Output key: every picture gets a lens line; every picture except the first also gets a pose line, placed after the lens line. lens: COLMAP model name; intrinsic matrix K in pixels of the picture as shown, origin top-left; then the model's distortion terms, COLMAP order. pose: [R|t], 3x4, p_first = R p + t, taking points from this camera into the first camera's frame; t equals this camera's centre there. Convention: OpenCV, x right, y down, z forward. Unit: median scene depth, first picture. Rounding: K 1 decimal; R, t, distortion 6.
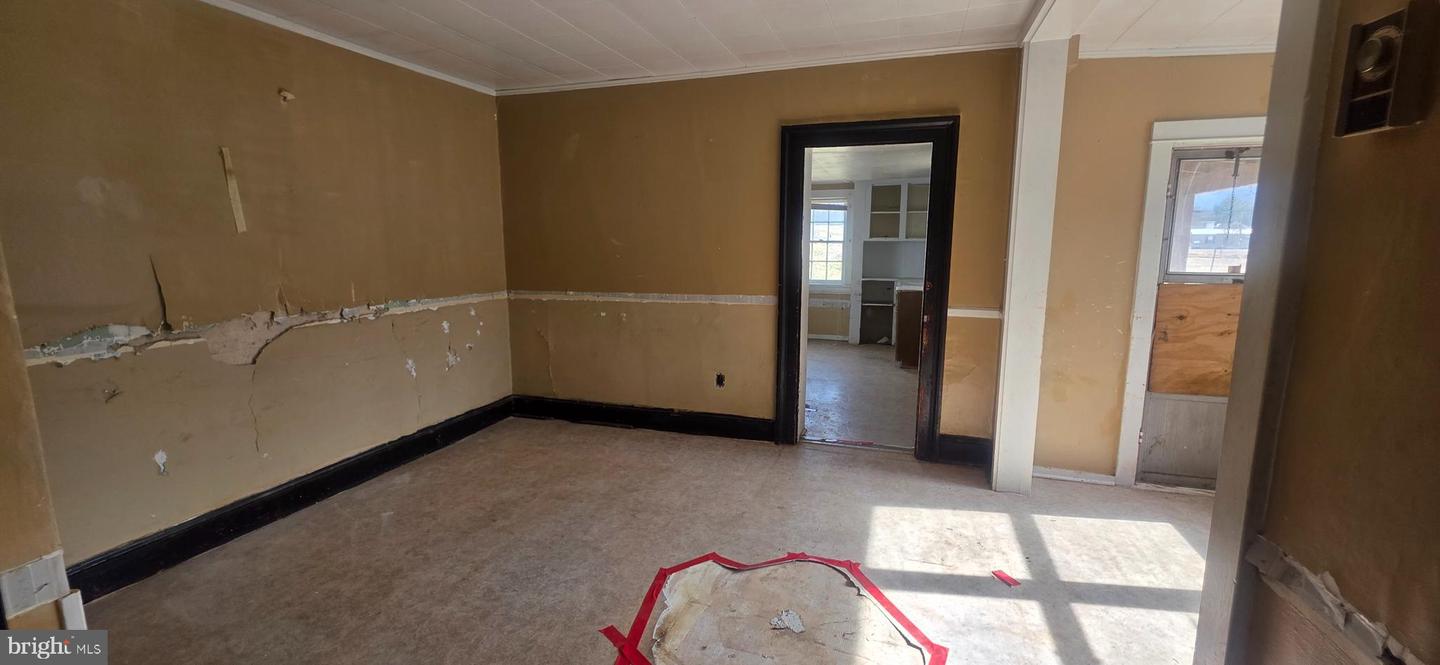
lens RADIAL K [[574.3, 0, 716.9], [0, 574.3, 323.7], [0, 0, 1]] dist [0.000089, -0.000115]
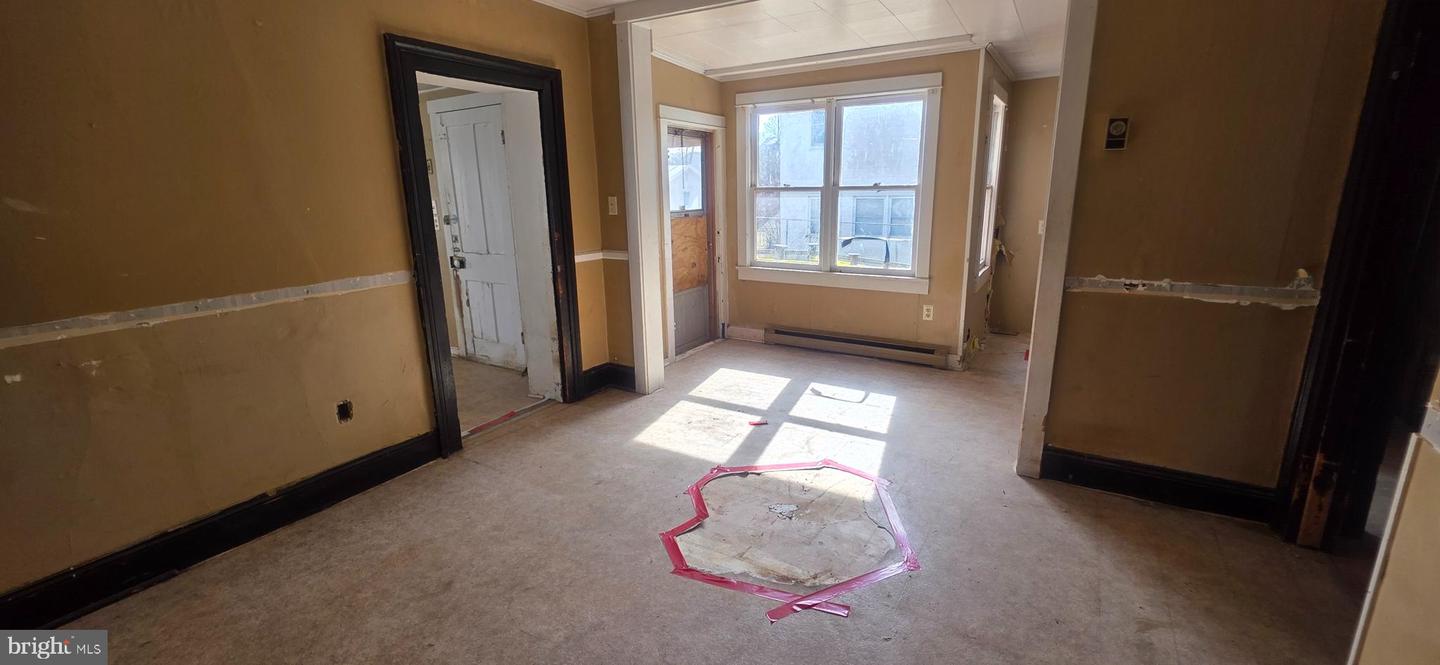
lens RADIAL K [[576.8, 0, 724.2], [0, 576.8, 323.2], [0, 0, 1]] dist [0.000424, -0.000194]
pose [[0.229132, -0.225698, 0.946868, -0.505355], [0.159853, 0.968266, 0.192116, -0.057953], [-0.960180, 0.107340, 0.257939, 0.406283]]
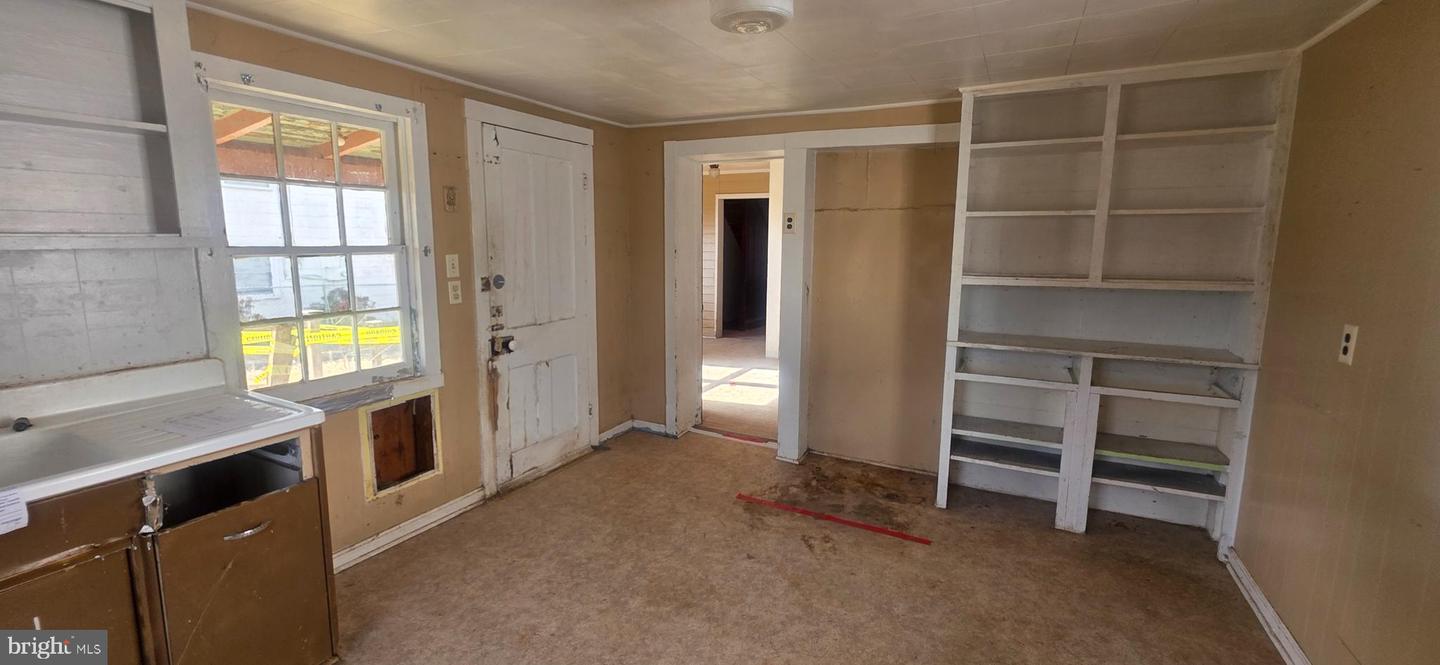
lens RADIAL K [[576.8, 0, 724.2], [0, 576.8, 323.2], [0, 0, 1]] dist [0.000424, -0.000194]
pose [[-0.988212, -0.032830, 0.149529, 0.125061], [0.010840, 0.959278, 0.282256, -0.295151], [-0.152706, 0.280550, -0.947614, 1.967667]]
